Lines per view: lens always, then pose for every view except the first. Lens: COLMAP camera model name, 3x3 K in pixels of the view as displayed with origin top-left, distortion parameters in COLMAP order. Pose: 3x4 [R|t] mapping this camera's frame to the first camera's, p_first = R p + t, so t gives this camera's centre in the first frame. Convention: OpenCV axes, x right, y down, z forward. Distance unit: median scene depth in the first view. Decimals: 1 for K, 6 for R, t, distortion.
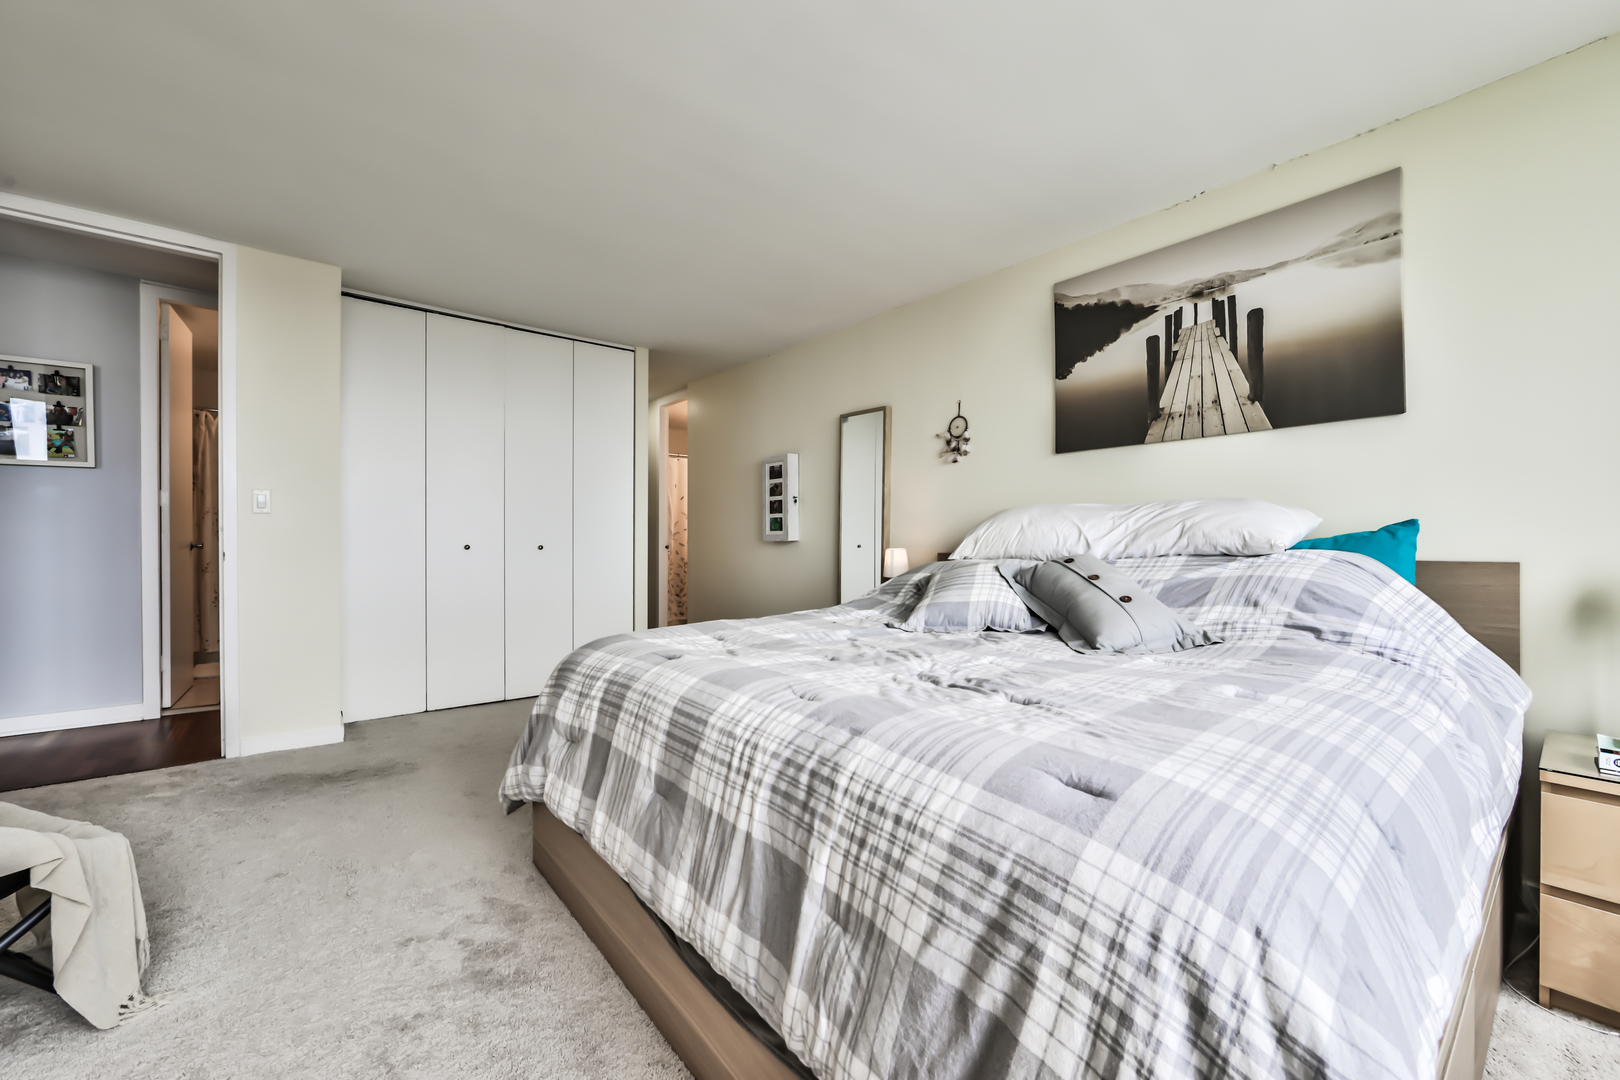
lens RADIAL K [[634.4, 0, 811.0], [0, 634.4, 536.5], [0, 0, 1]] dist [-0.012576, 0.001905]
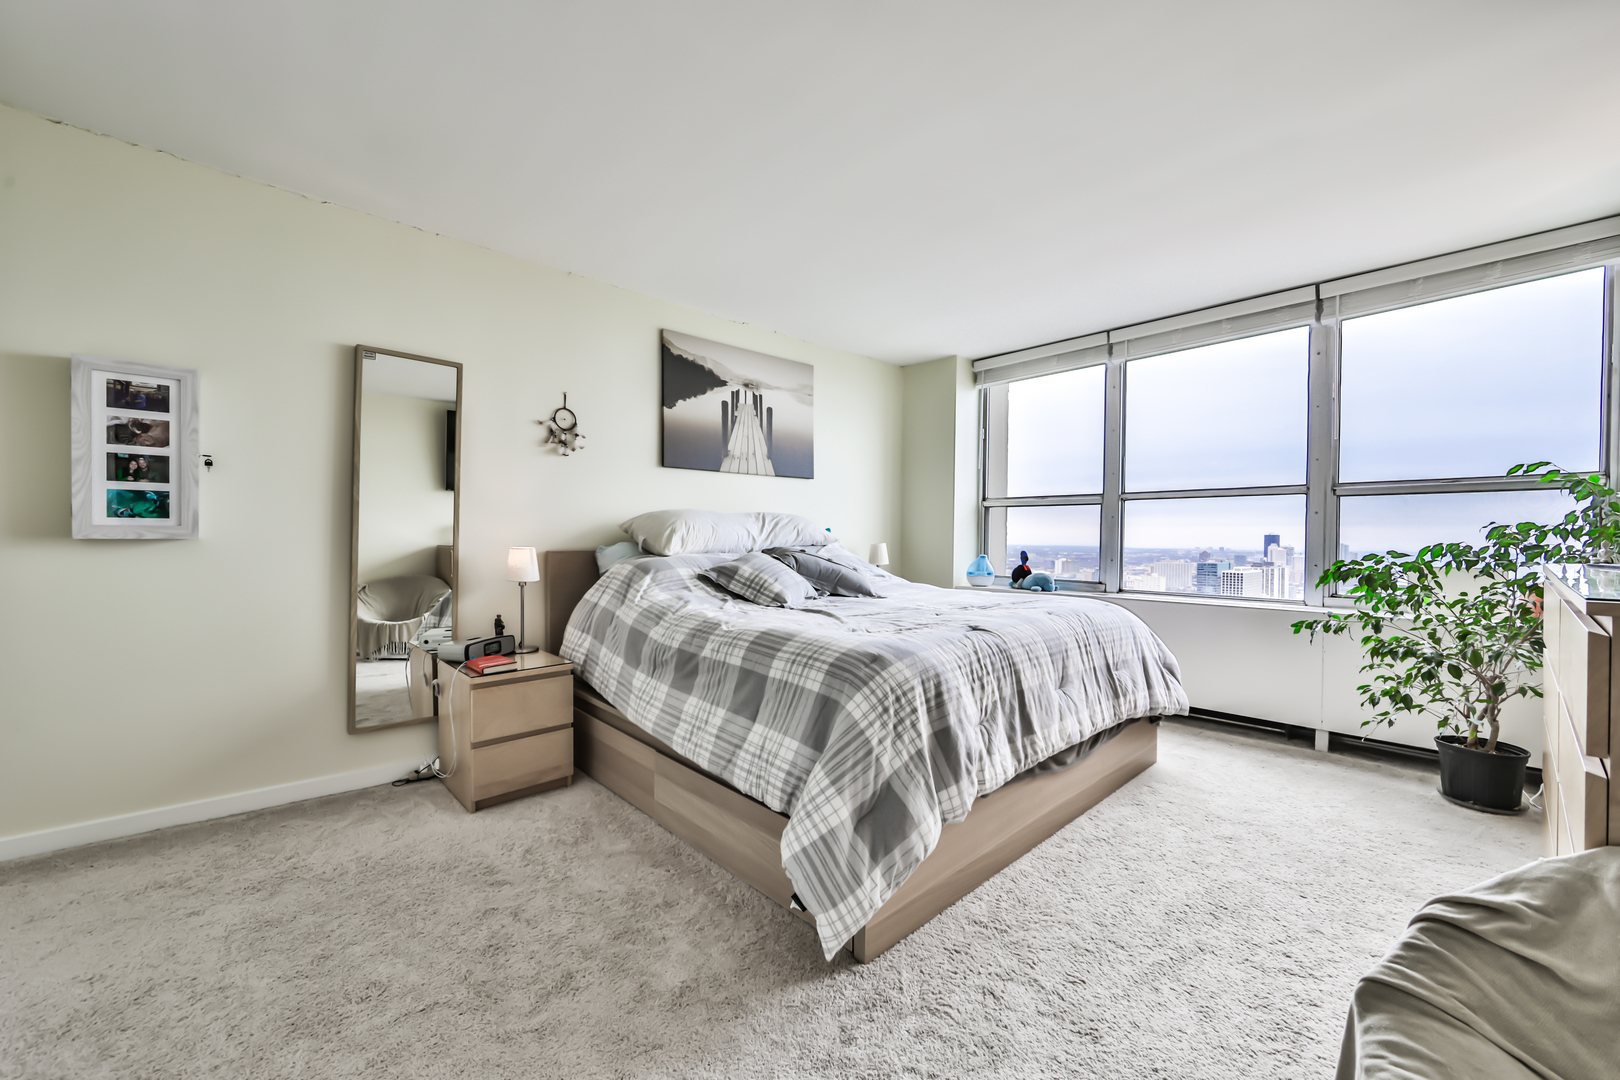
lens RADIAL K [[634.4, 0, 811.5], [0, 634.4, 541.5], [0, 0, 1]] dist [-0.012576, 0.001905]
pose [[-0.060861, -0.003638, 0.998140, -0.933029], [-0.005133, 0.999981, 0.003332, 0.008381], [-0.998133, -0.004921, -0.060878, 0.855684]]
